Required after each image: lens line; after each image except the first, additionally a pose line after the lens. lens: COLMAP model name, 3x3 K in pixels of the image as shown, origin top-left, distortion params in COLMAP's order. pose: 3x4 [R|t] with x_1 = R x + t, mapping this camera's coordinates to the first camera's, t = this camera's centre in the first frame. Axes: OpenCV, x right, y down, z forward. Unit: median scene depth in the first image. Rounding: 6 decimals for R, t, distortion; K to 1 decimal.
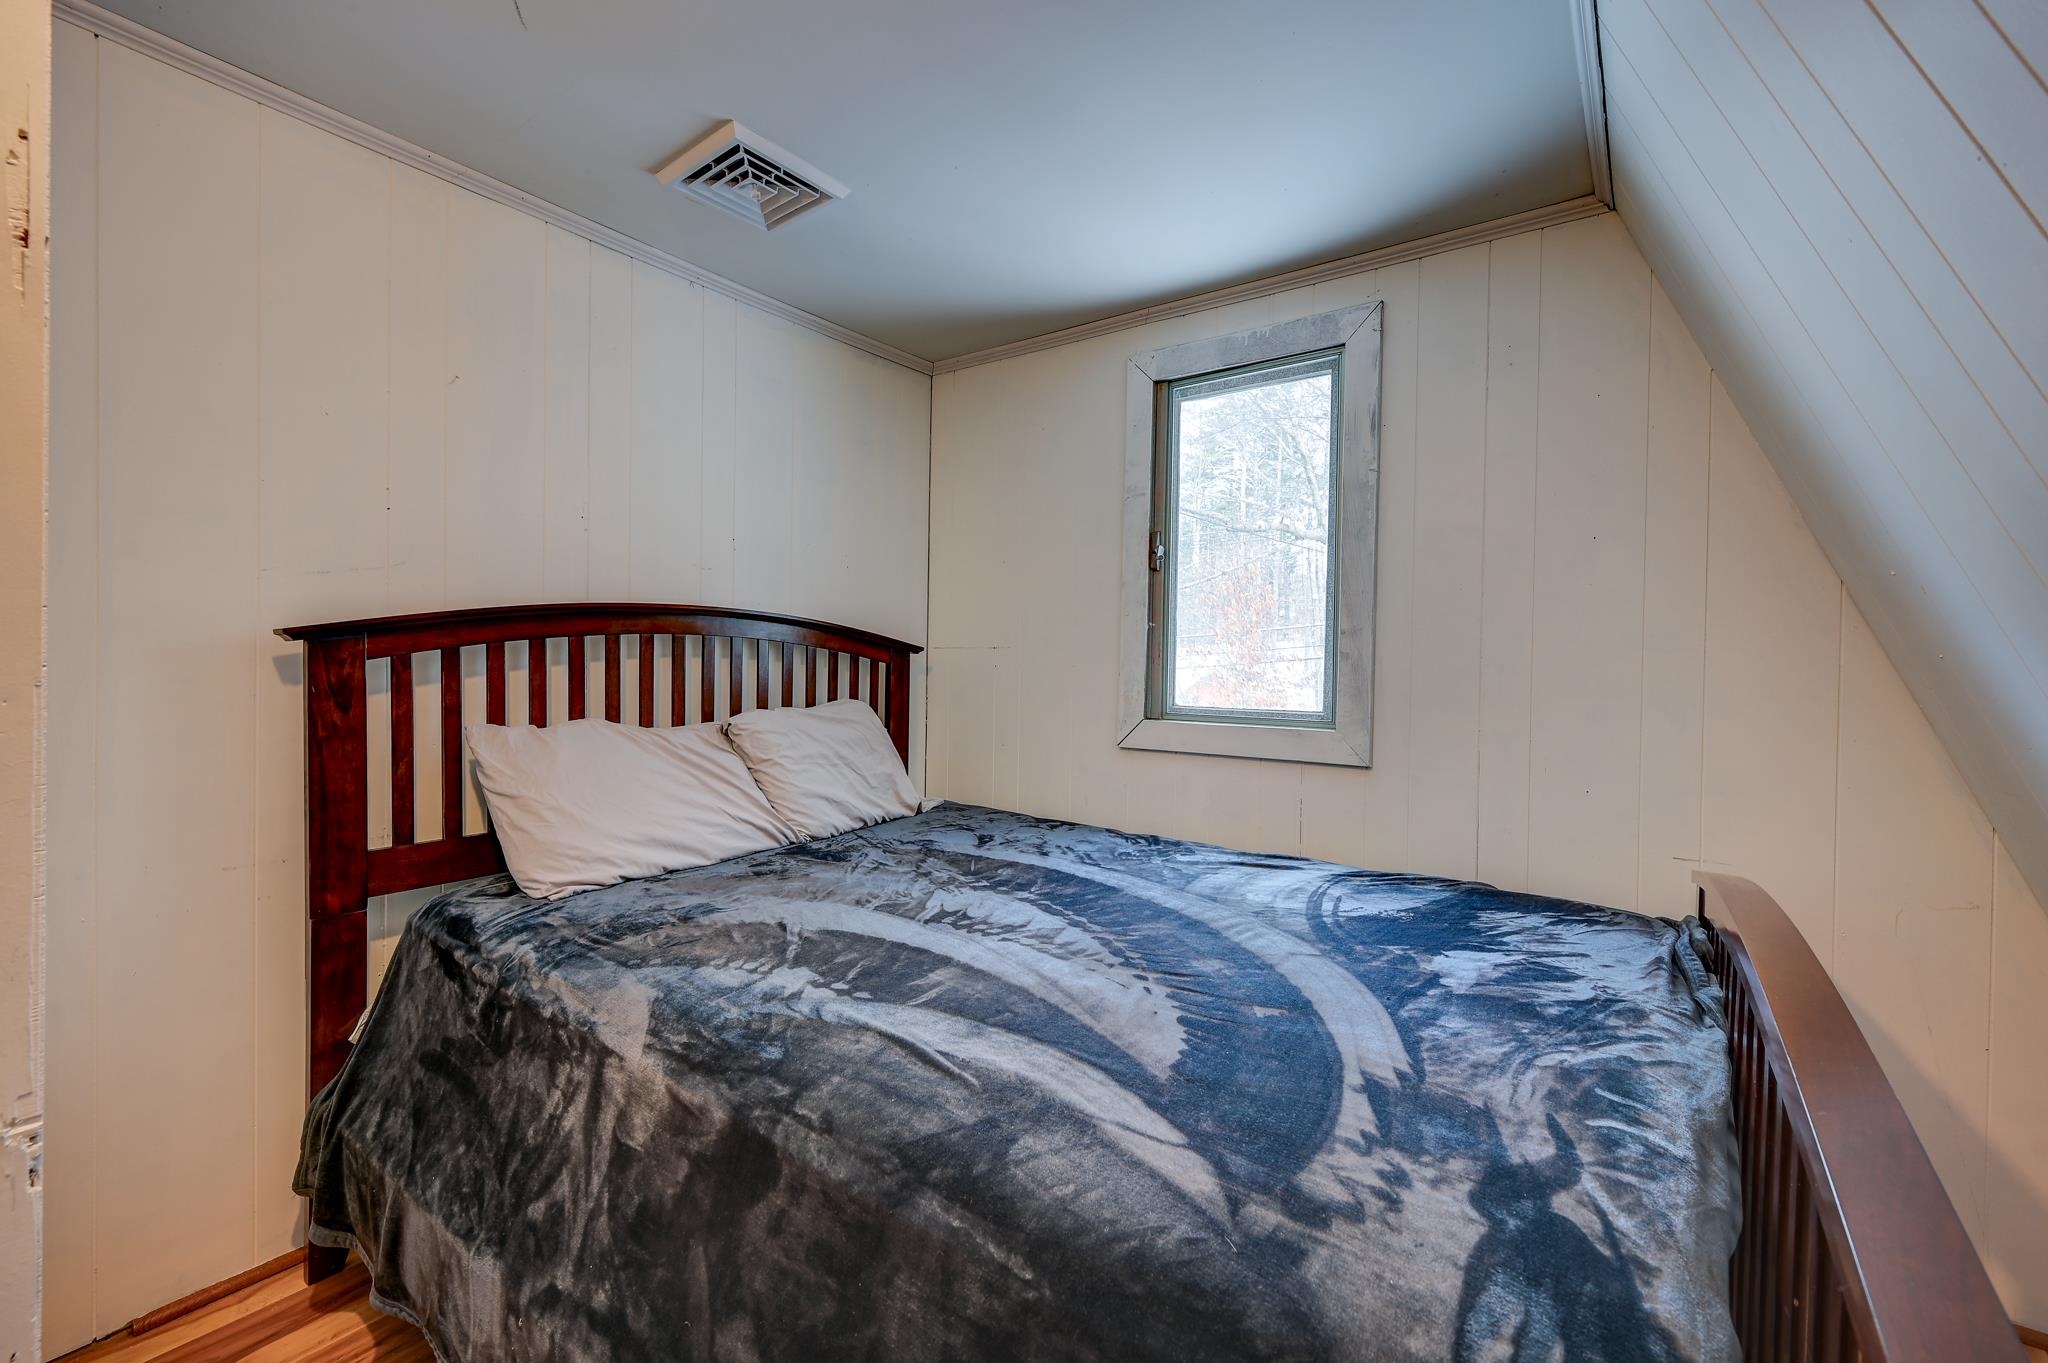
lens RADIAL K [[842.2, 0, 1015.5], [0, 842.2, 675.6], [0, 0, 1]] dist [-0.000688, 0.000372]
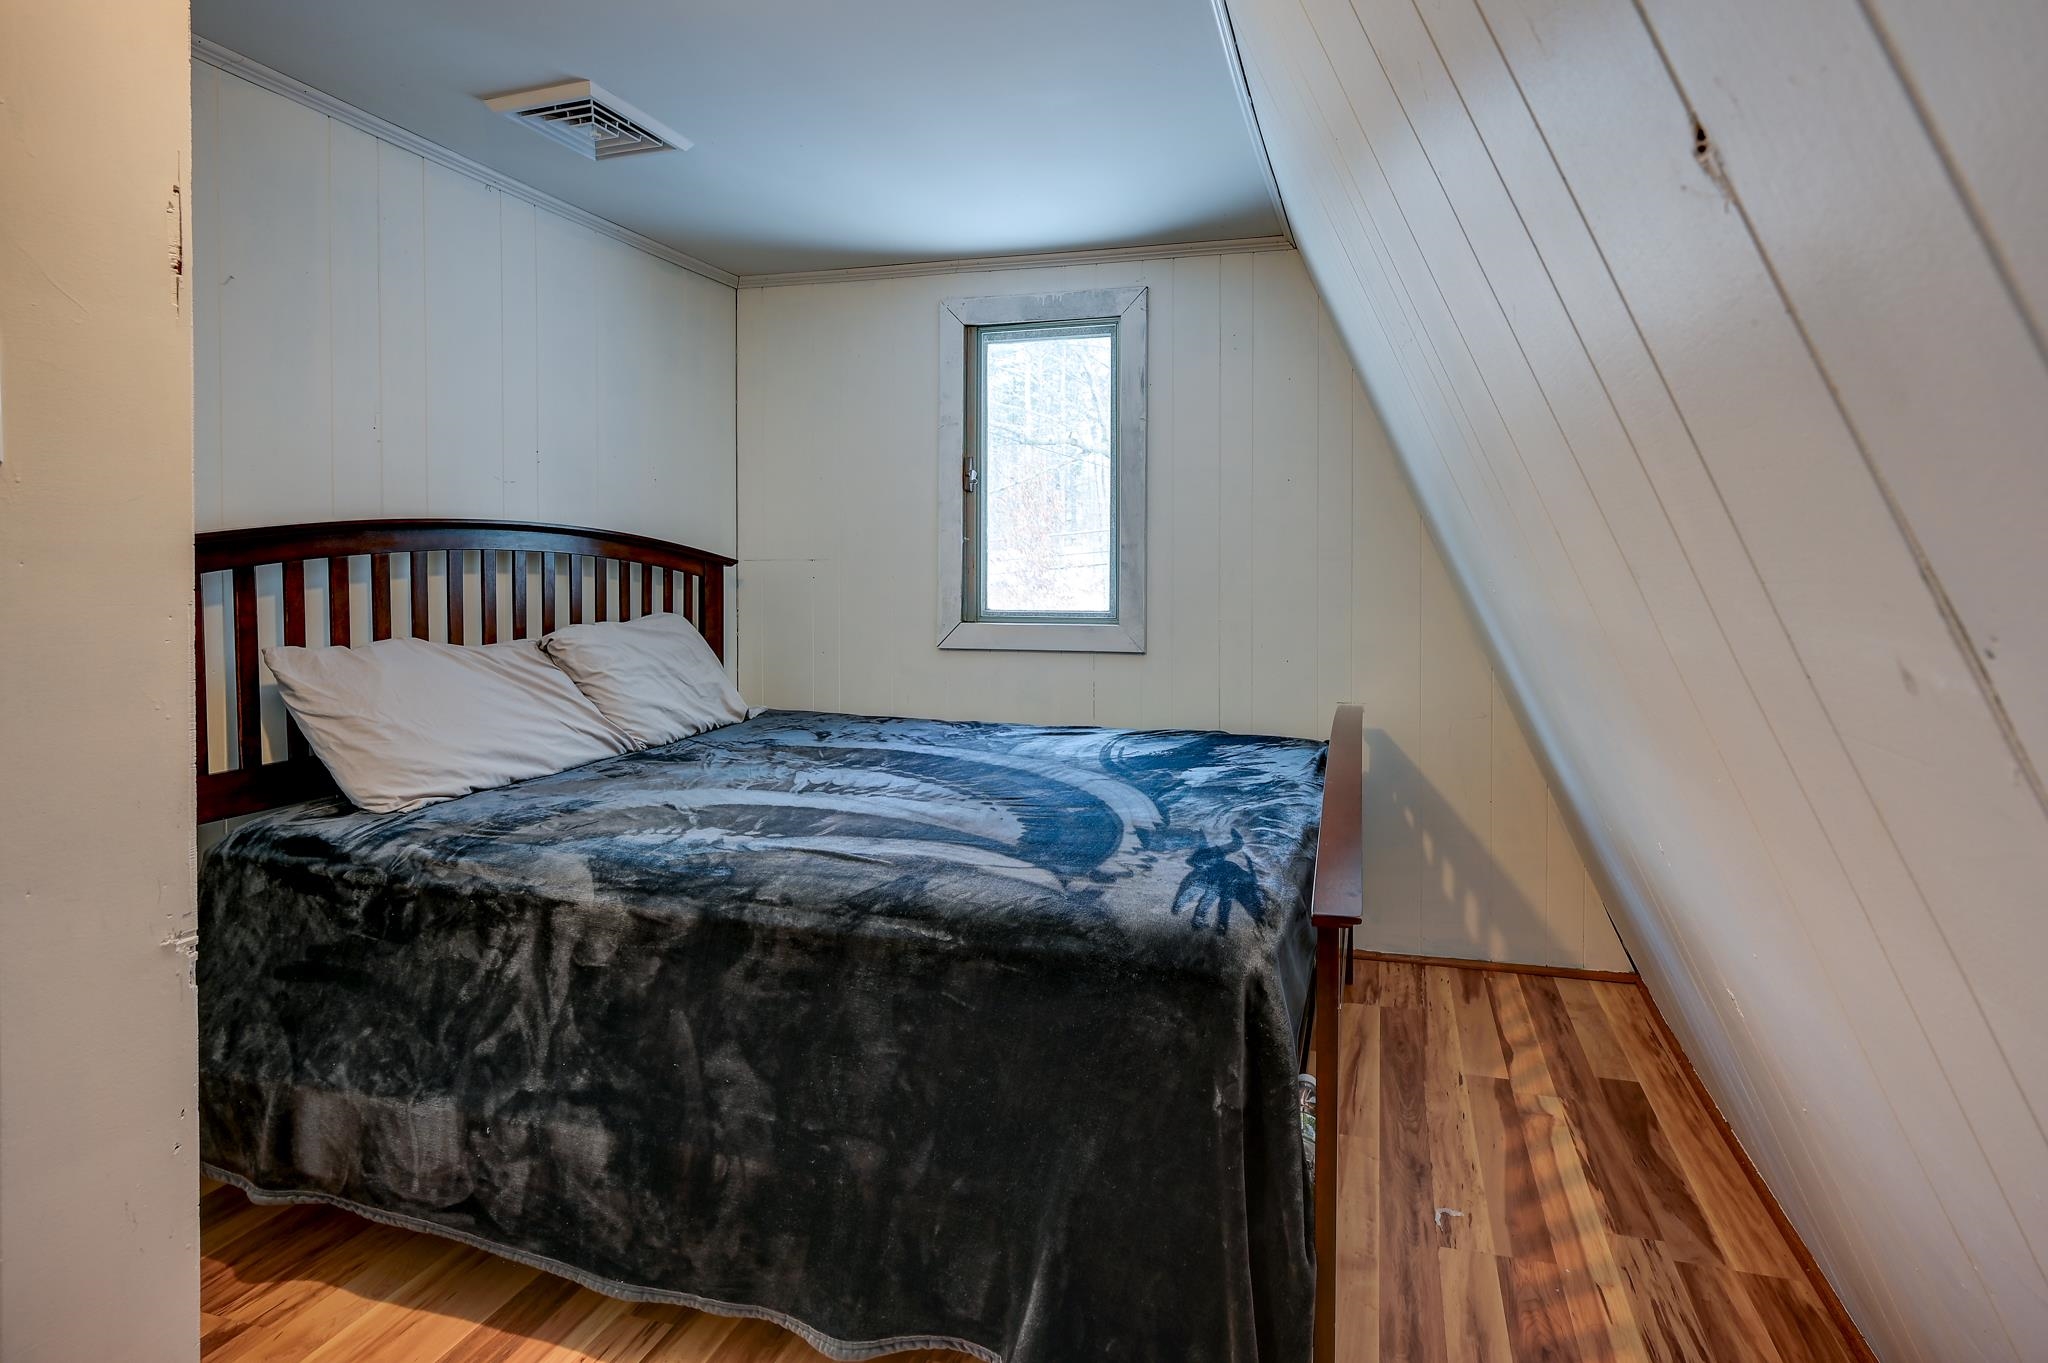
lens RADIAL K [[942.1, 0, 1153.6], [0, 942.1, 589.2], [0, 0, 1]] dist [-0.000186, 0.000247]
pose [[0.922735, -0.019746, 0.384929, -0.158025], [0.017648, 0.999804, 0.008982, 0.000535], [-0.385031, -0.001494, 0.922902, -0.446483]]
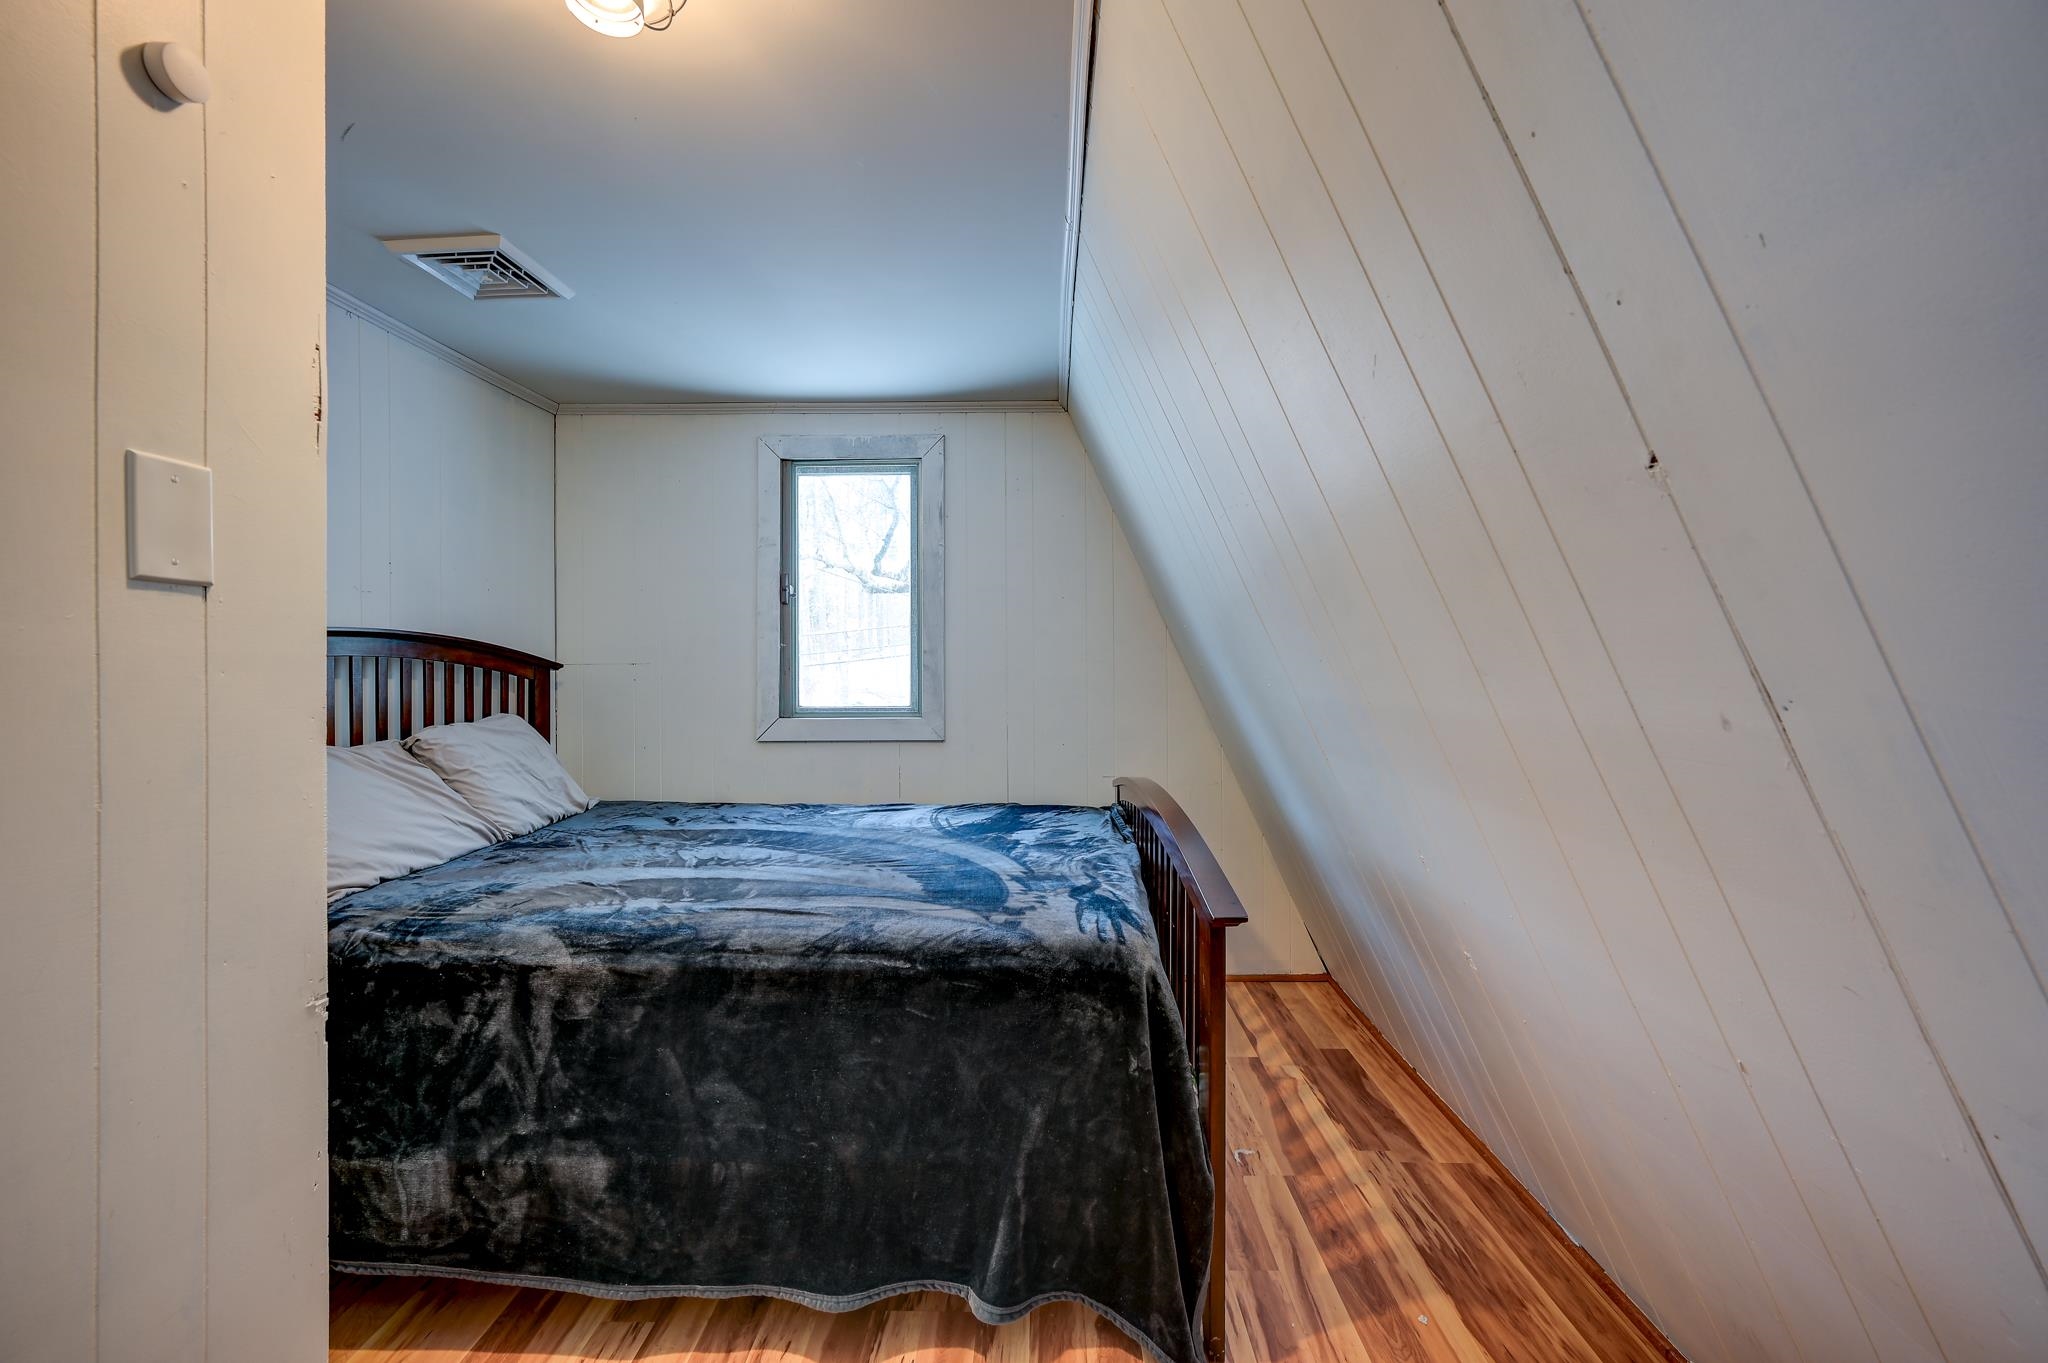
lens RADIAL K [[842.2, 0, 1015.5], [0, 842.2, 675.6], [0, 0, 1]] dist [-0.000688, 0.000372]
pose [[0.820504, -0.020873, 0.571260, -0.474290], [0.025655, 0.999671, -0.000322, -0.005985], [-0.571065, 0.014920, 0.820769, -0.449101]]
